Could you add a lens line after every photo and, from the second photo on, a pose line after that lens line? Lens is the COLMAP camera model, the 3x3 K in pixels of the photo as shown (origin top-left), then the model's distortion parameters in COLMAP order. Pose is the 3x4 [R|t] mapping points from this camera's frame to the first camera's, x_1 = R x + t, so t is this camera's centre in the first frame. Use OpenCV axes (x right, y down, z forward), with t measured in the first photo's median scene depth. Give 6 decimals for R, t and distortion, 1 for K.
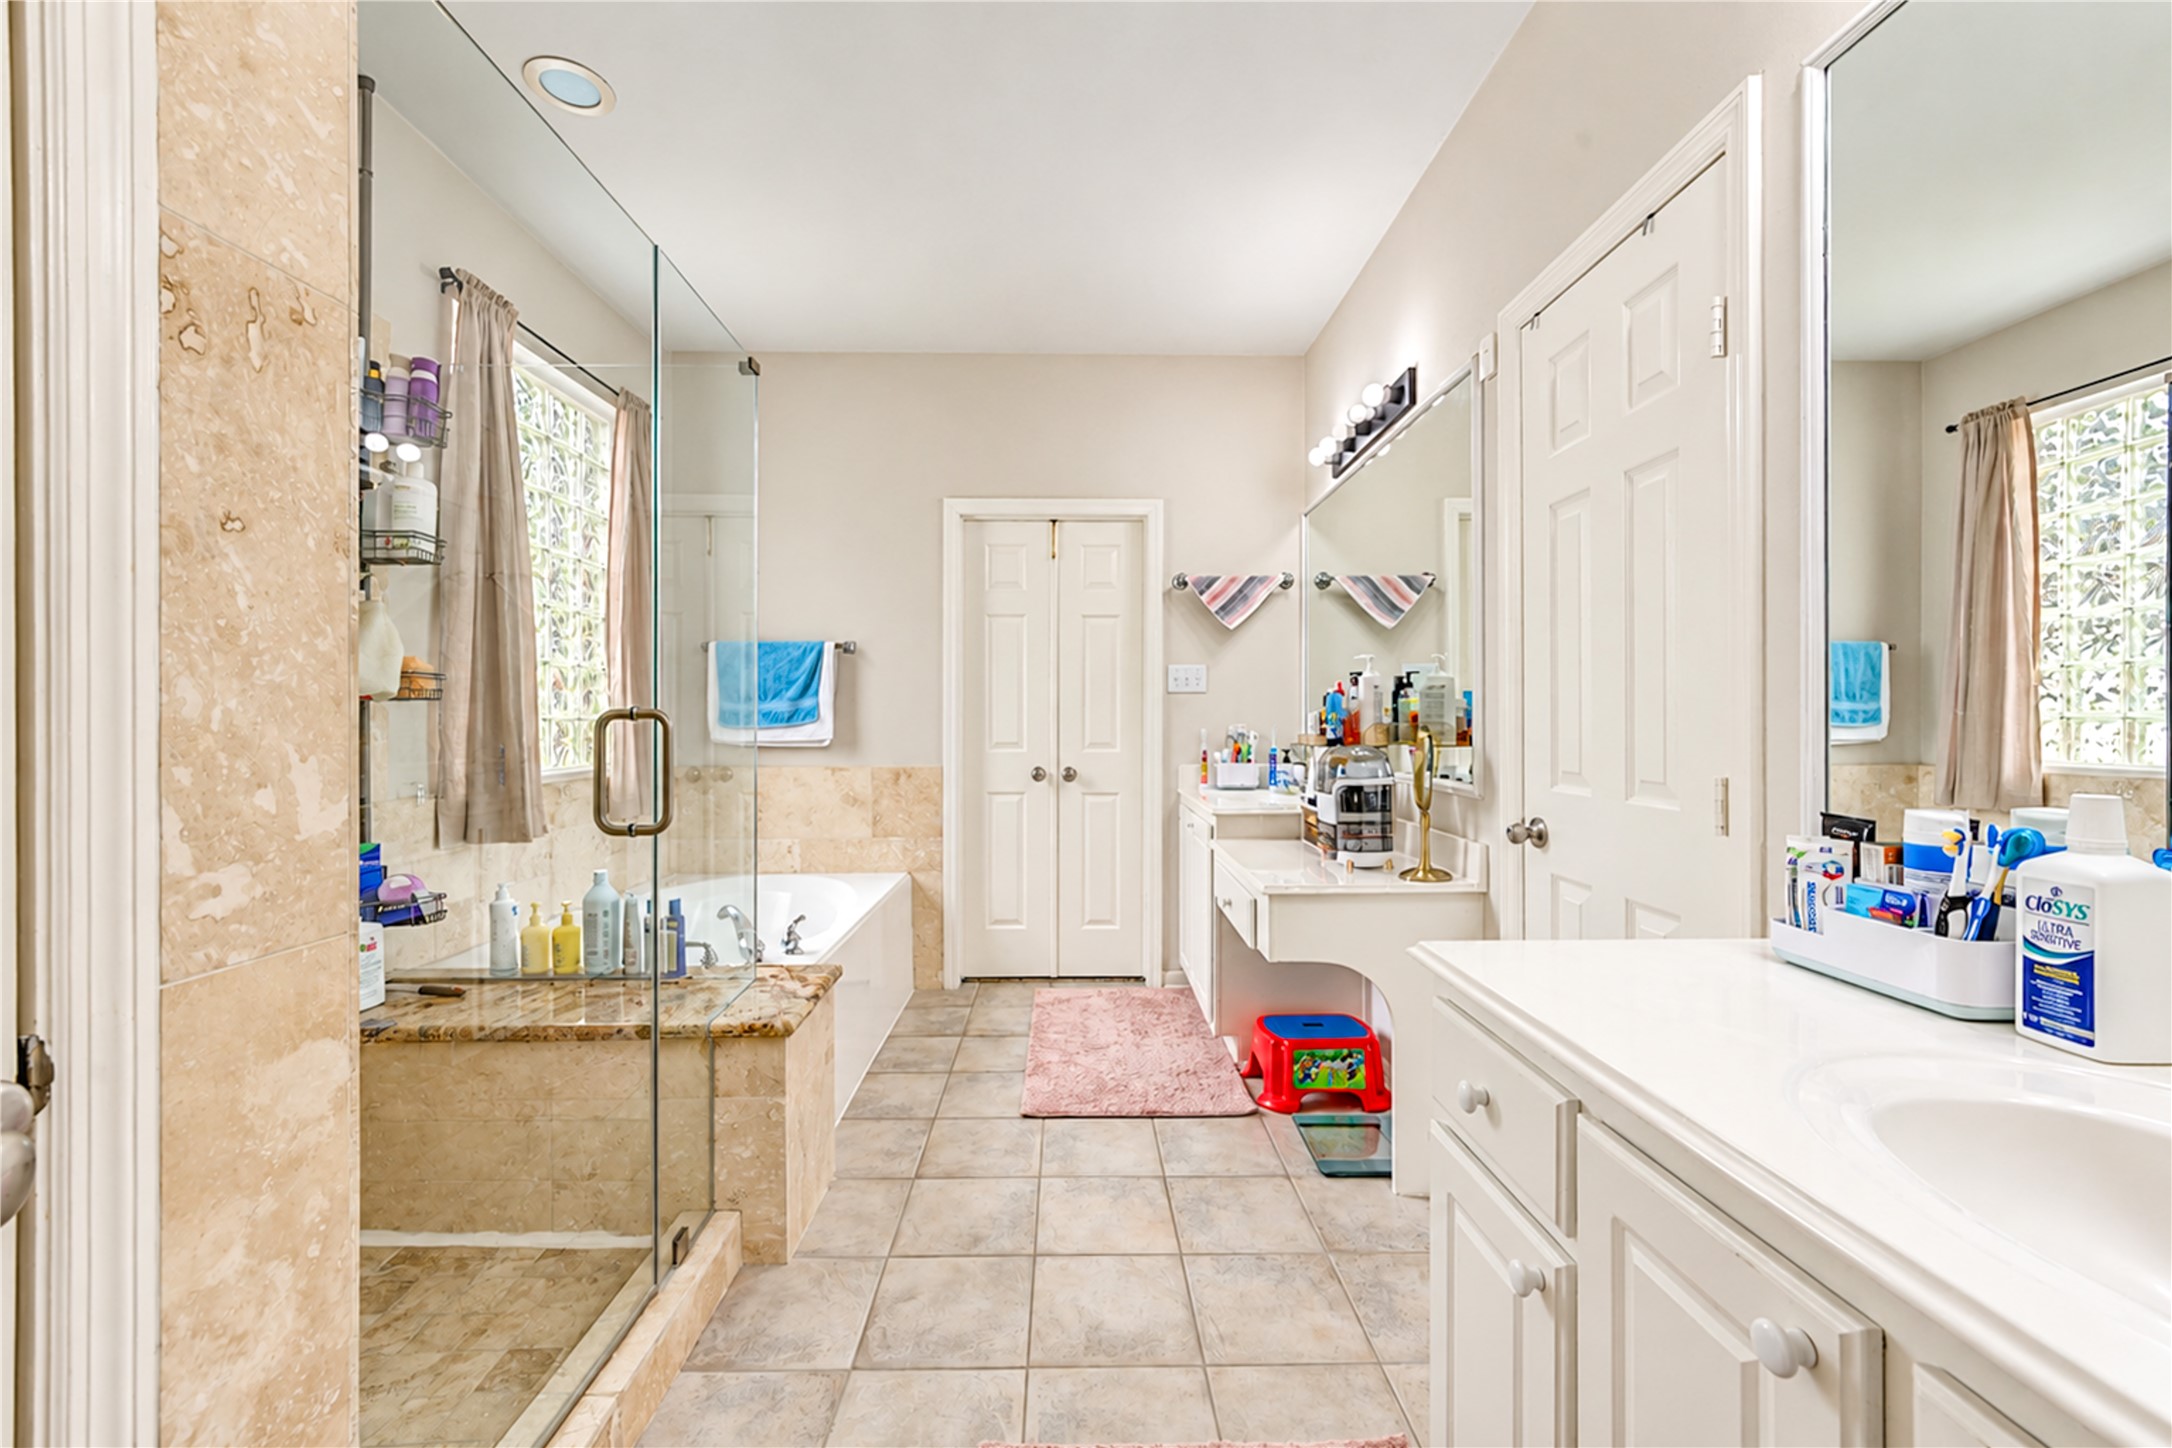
lens RADIAL K [[847.6, 0, 1083.0], [0, 847.6, 717.3], [0, 0, 1]] dist [0.002343, -0.002251]
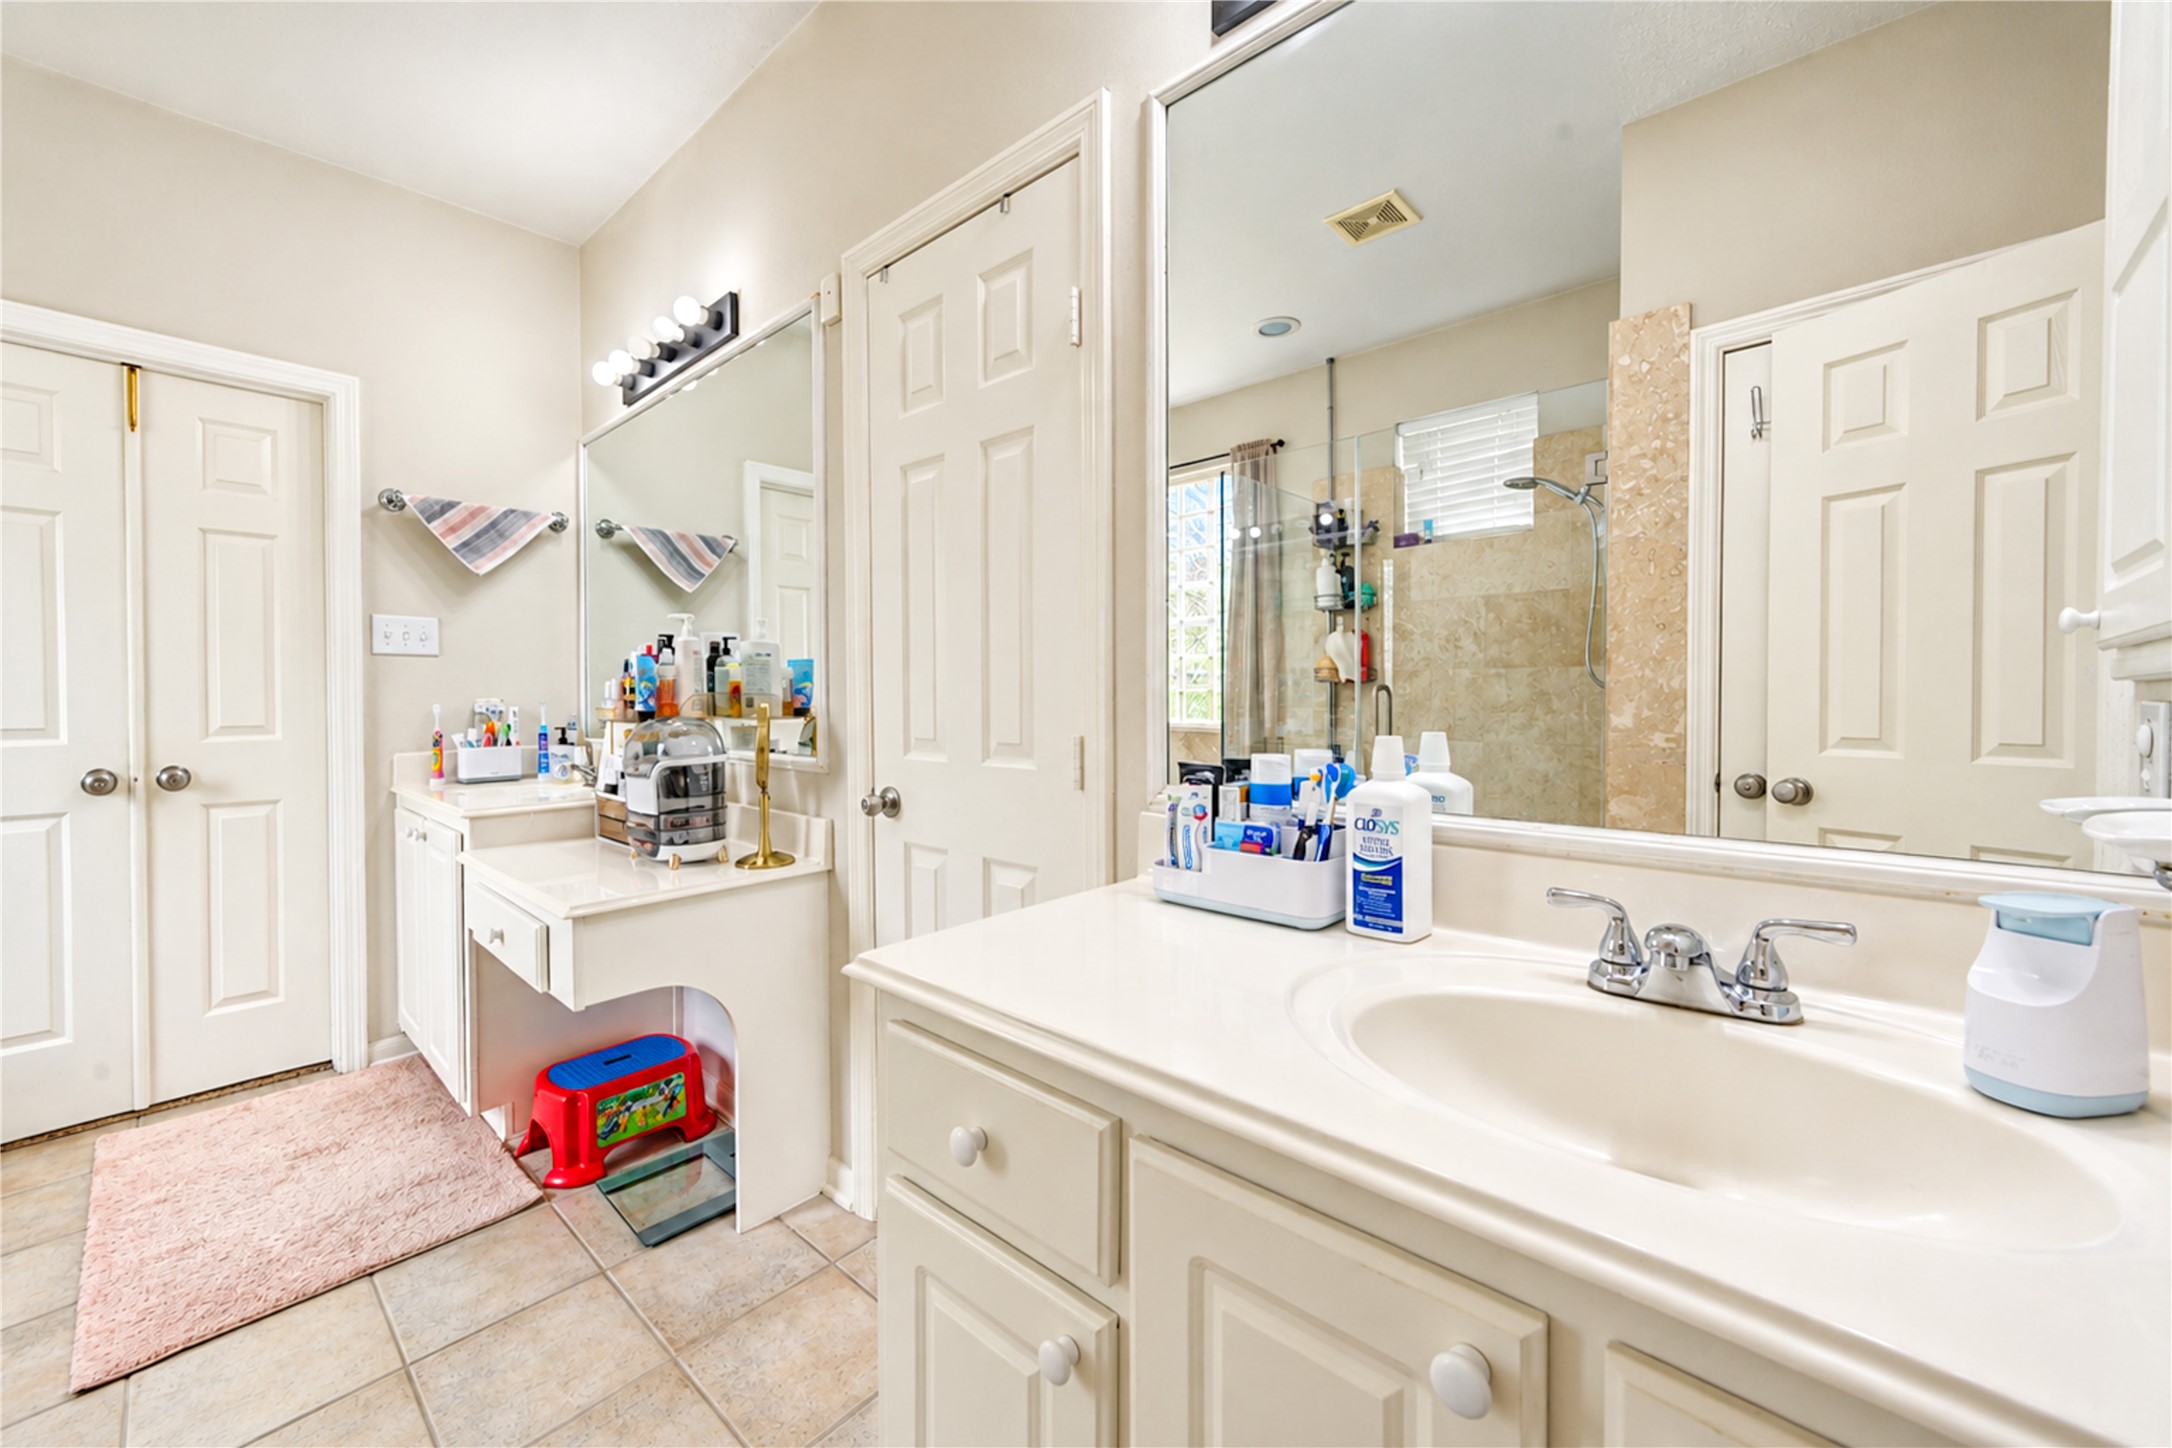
lens RADIAL K [[847.6, 0, 1088.8], [0, 847.6, 705.7], [0, 0, 1]] dist [0.002343, -0.002251]
pose [[0.685762, -0.012248, 0.727723, -0.010594], [0.001474, 0.999880, 0.015439, 0.007250], [-0.727824, -0.009515, 0.685697, 0.115890]]
